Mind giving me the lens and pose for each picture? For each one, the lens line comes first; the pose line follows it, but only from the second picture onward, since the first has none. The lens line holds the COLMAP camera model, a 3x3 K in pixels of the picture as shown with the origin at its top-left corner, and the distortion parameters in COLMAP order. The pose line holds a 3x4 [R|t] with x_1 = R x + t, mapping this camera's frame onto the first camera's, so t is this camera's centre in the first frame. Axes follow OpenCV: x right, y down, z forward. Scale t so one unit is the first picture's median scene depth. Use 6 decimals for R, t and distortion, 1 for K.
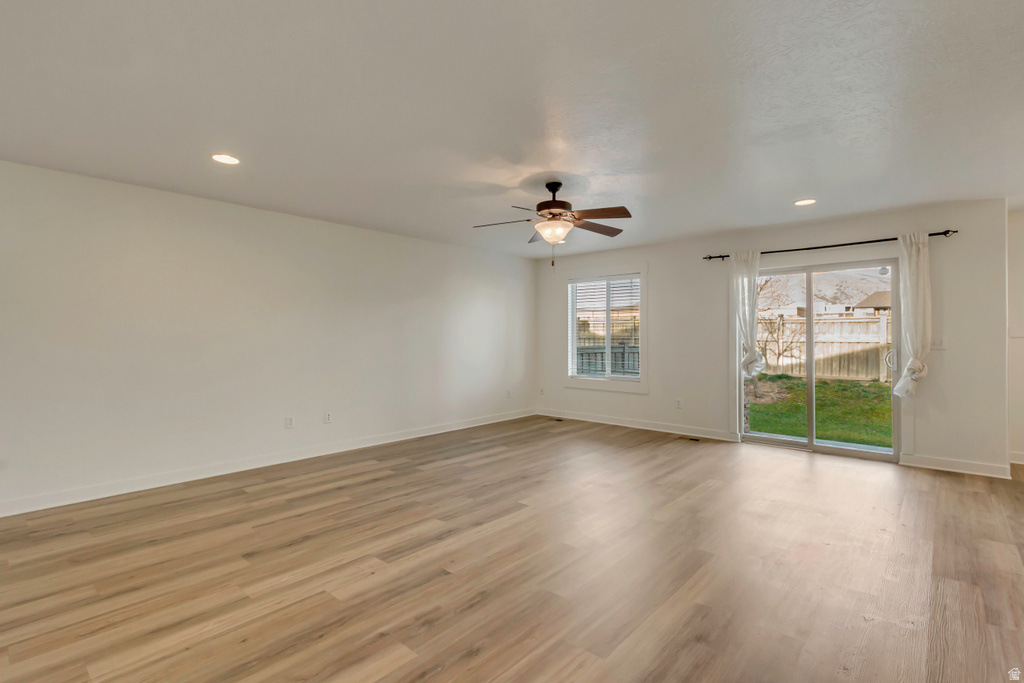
lens RADIAL K [[483.9, 0, 511.6], [0, 483.9, 331.5], [0, 0, 1]] dist [0.009334, -0.001881]
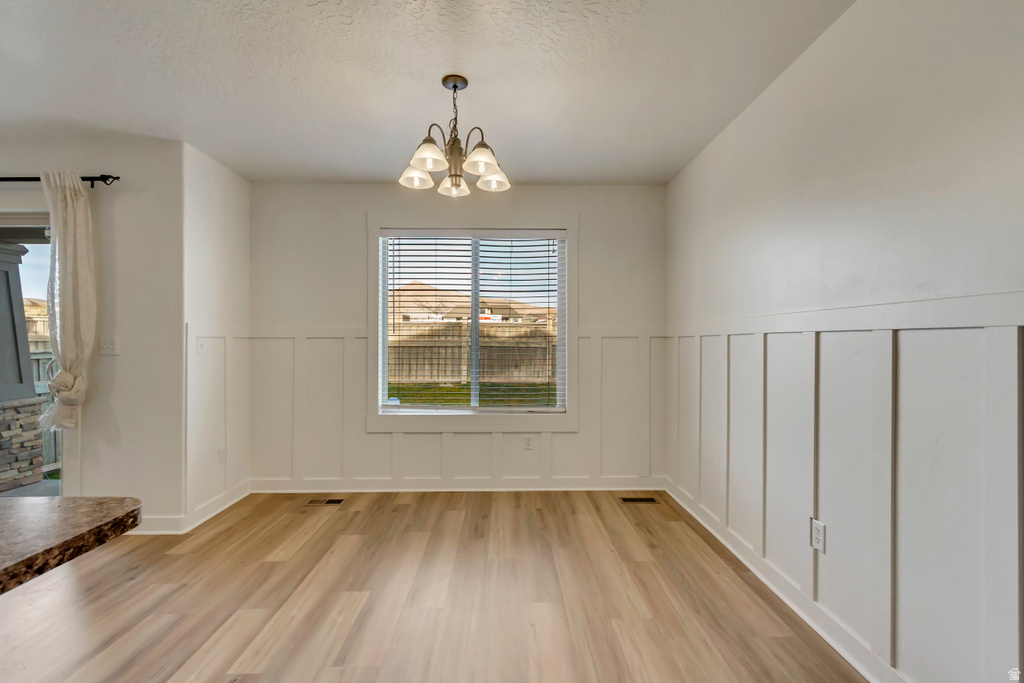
lens RADIAL K [[469.6, 0, 512.2], [0, 469.6, 344.0], [0, 0, 1]] dist [0.004110, -0.000655]
pose [[0.736670, -0.004787, 0.676235, 0.856546], [-0.006647, 0.999875, 0.014319, 0.008513], [-0.676220, -0.015043, 0.736546, 0.149809]]
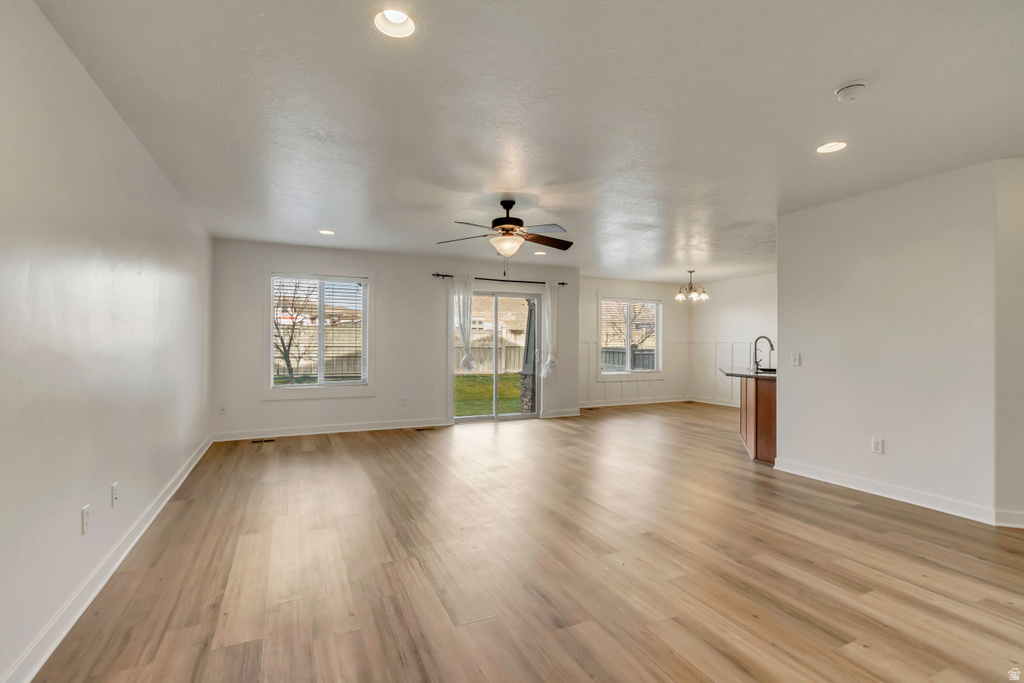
lens RADIAL K [[469.6, 0, 512.8], [0, 469.6, 342.5], [0, 0, 1]] dist [0.004110, -0.000655]
pose [[0.398078, 0.002983, 0.917347, -0.757373], [-0.014361, 0.999892, 0.002980, 0.010941], [-0.917239, -0.014360, 0.398078, 0.473911]]
